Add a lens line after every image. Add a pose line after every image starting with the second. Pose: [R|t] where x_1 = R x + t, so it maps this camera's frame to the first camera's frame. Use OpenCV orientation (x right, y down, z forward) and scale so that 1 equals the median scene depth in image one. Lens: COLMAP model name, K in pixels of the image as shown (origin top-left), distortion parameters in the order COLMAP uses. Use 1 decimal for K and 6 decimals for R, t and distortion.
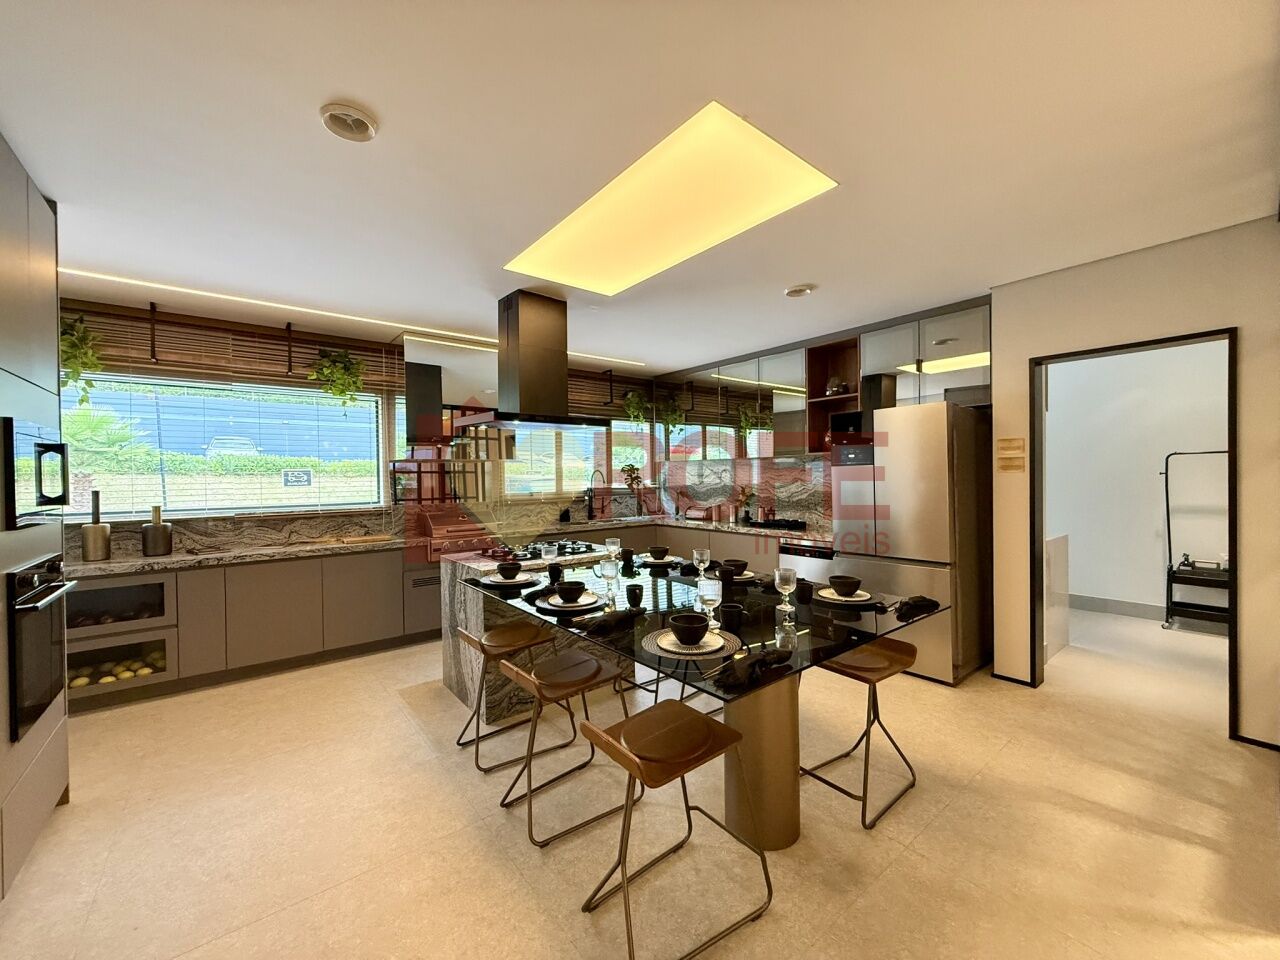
lens RADIAL K [[510.3, 0, 638.1], [0, 510.3, 480.5], [0, 0, 1]] dist [0.001119, 0.000477]
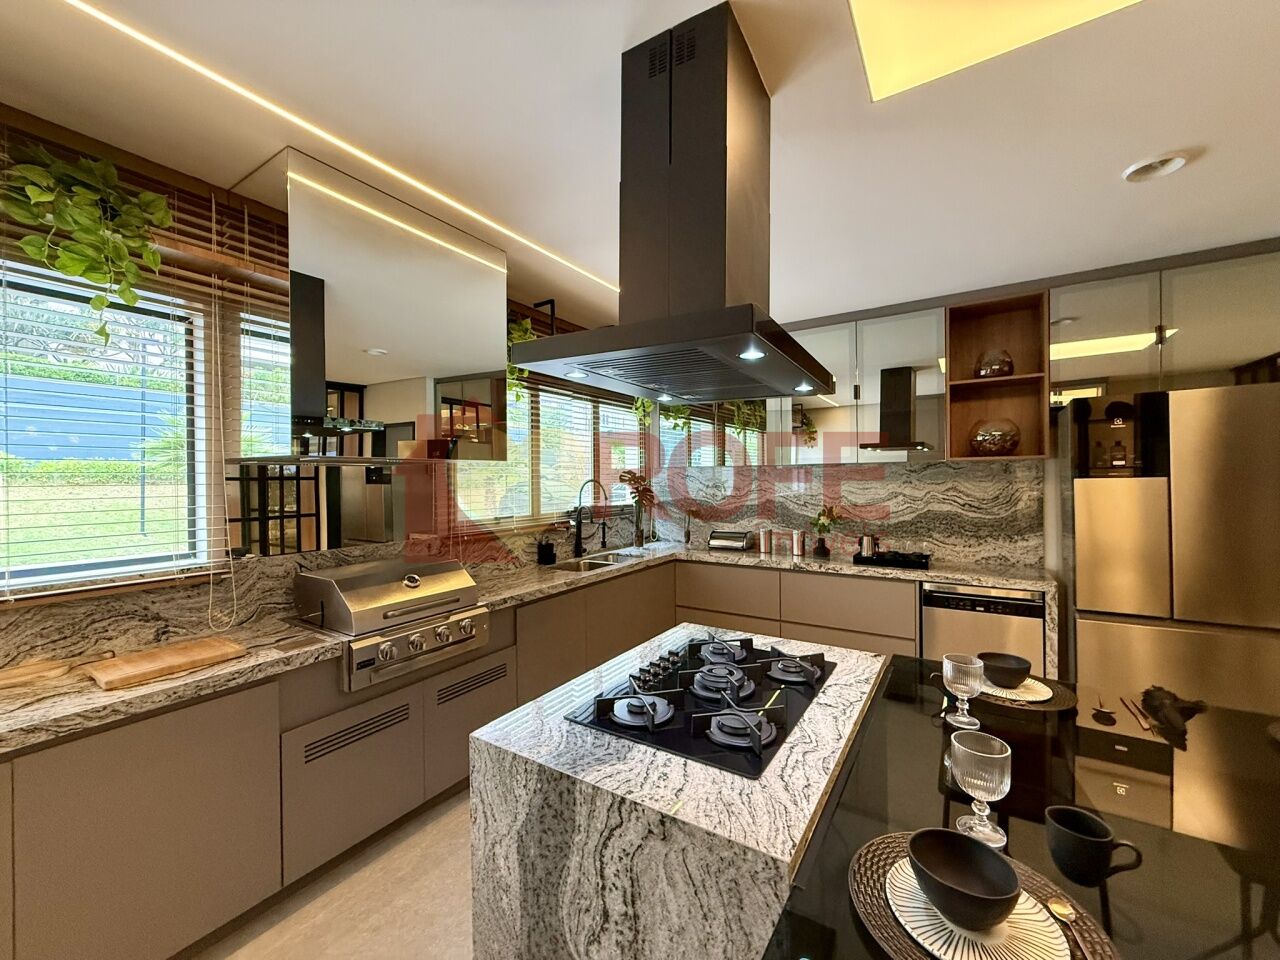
lens RADIAL K [[510.3, 0, 635.3], [0, 510.3, 479.2], [0, 0, 1]] dist [0.001119, 0.000477]
pose [[0.948432, 0.003490, 0.316963, -0.292447], [0.000095, 0.999936, -0.011294, -0.016509], [-0.316982, 0.010742, 0.948371, 0.474219]]
